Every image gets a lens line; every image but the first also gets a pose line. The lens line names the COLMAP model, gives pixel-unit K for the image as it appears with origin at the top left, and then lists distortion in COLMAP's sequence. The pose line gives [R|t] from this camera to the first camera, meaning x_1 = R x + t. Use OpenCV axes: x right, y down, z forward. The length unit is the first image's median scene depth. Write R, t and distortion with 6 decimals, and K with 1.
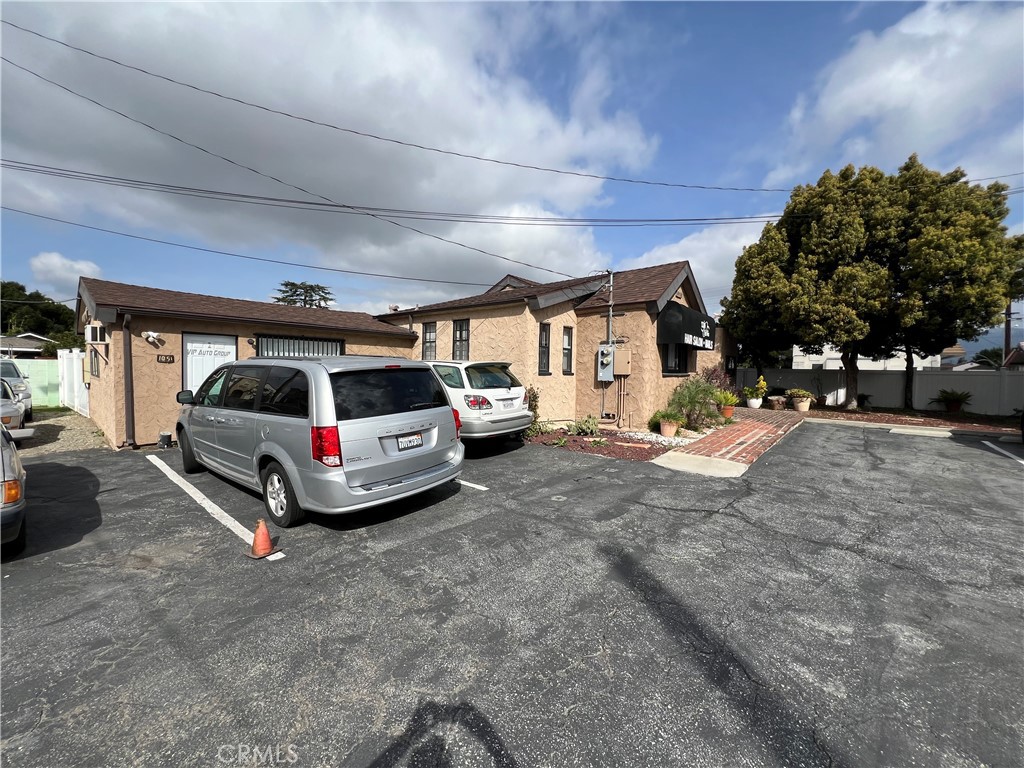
lens RADIAL K [[409.7, 0, 514.0], [0, 409.7, 384.7], [0, 0, 1]] dist [-0.000994, 0.000185]
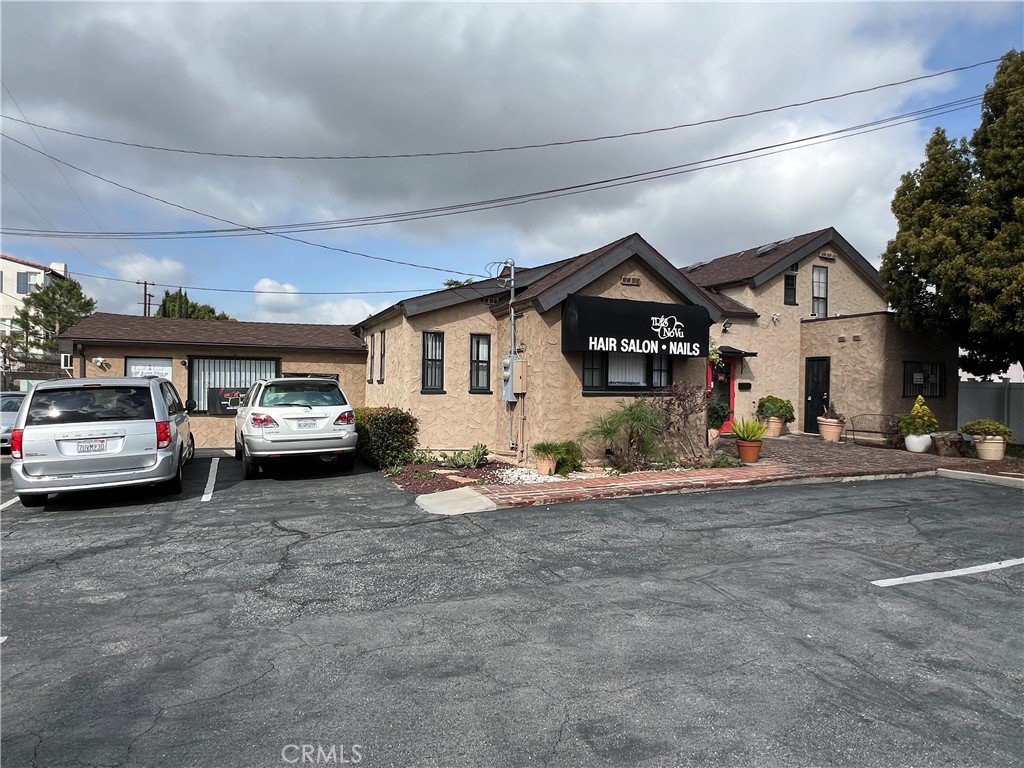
lens RADIAL K [[609.3, 0, 512.0], [0, 609.3, 384.0], [0, 0, 1]] dist [-0.003907, -0.001863]
pose [[0.894815, -0.009249, -0.446341, 0.824146], [-0.010766, 0.999048, -0.042285, 0.007971], [0.446307, 0.042642, 0.893863, -0.037303]]
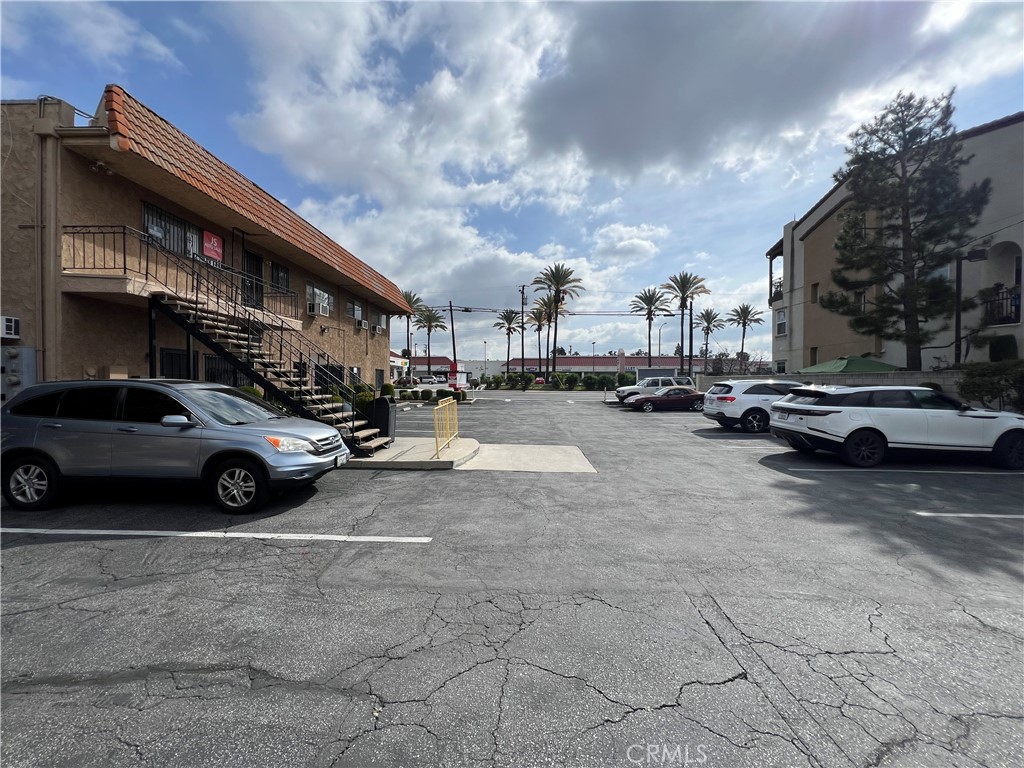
lens RADIAL K [[409.7, 0, 514.0], [0, 409.7, 384.7], [0, 0, 1]] dist [-0.000994, 0.000185]
pose [[-0.620391, -0.029189, 0.783749, 0.426414], [0.011742, 0.998850, 0.046494, -0.044921], [-0.784205, 0.038047, -0.619335, 0.843744]]
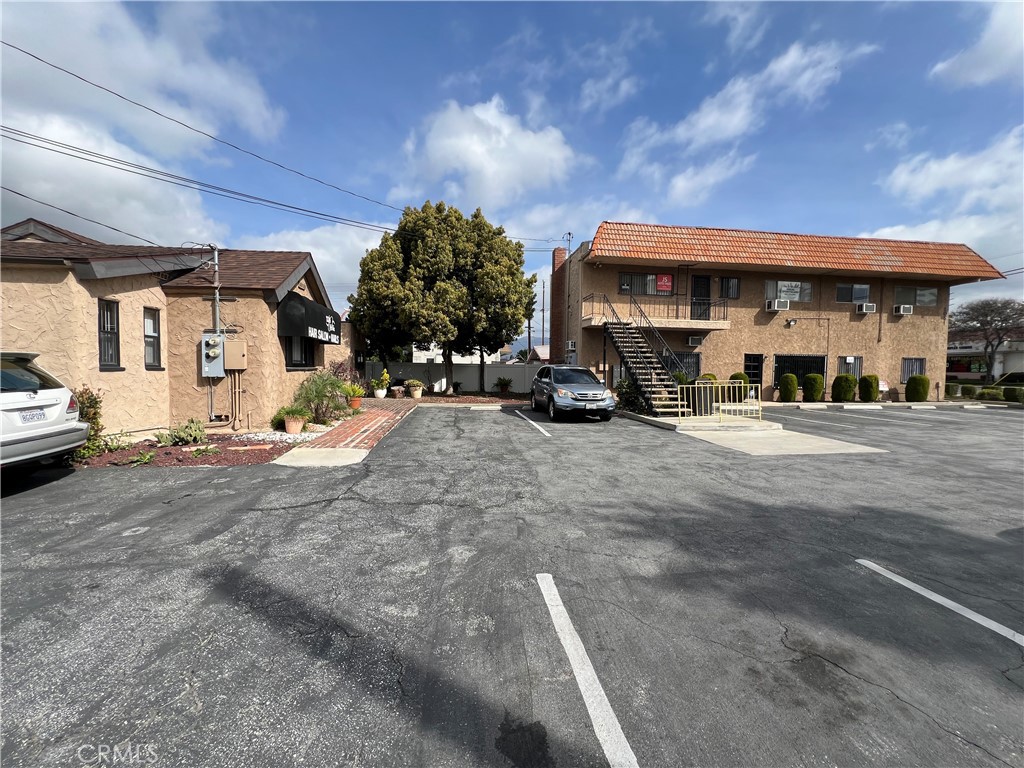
lens RADIAL K [[409.7, 0, 514.0], [0, 409.7, 384.7], [0, 0, 1]] dist [-0.000994, 0.000185]
pose [[0.671324, -0.037291, 0.740225, 0.015889], [0.024950, 0.999304, 0.027715, -0.001161], [-0.740743, -0.000137, 0.671788, -0.026927]]
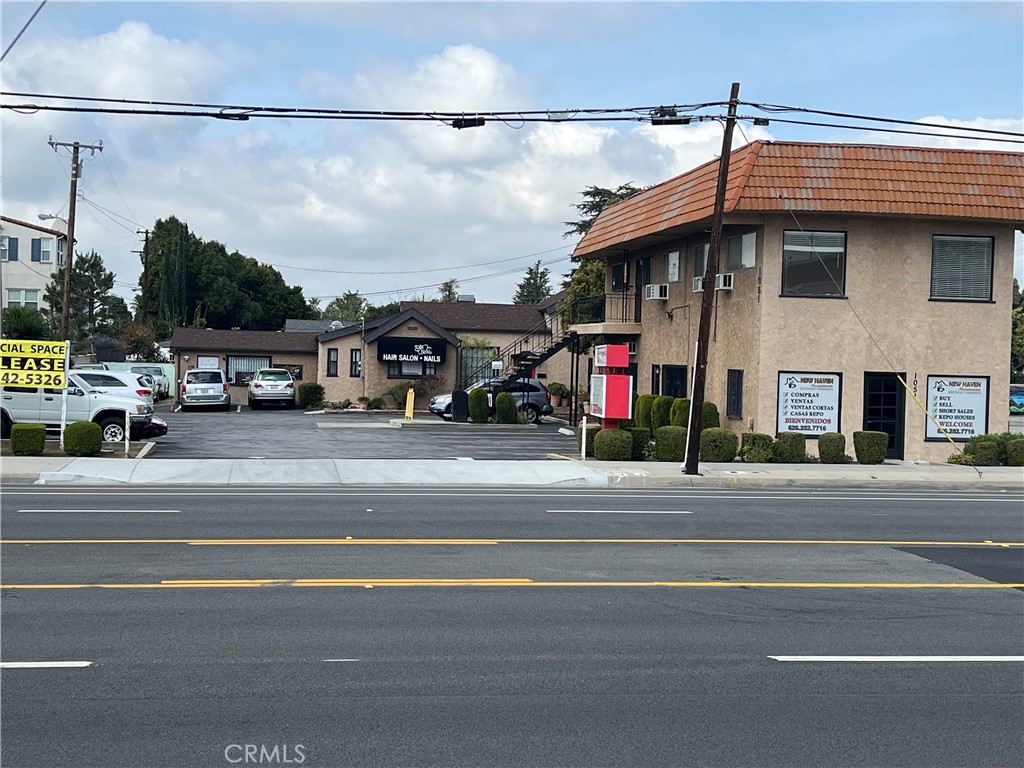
lens RADIAL K [[1585.5, 0, 512.0], [0, 1585.5, 384.0], [0, 0, 1]] dist [0.127924, 0.018898]
pose [[0.744964, 0.014132, -0.666954, 5.748840], [-0.036192, 0.999159, -0.019254, 0.123892], [0.666122, 0.038482, 0.744850, -3.979770]]
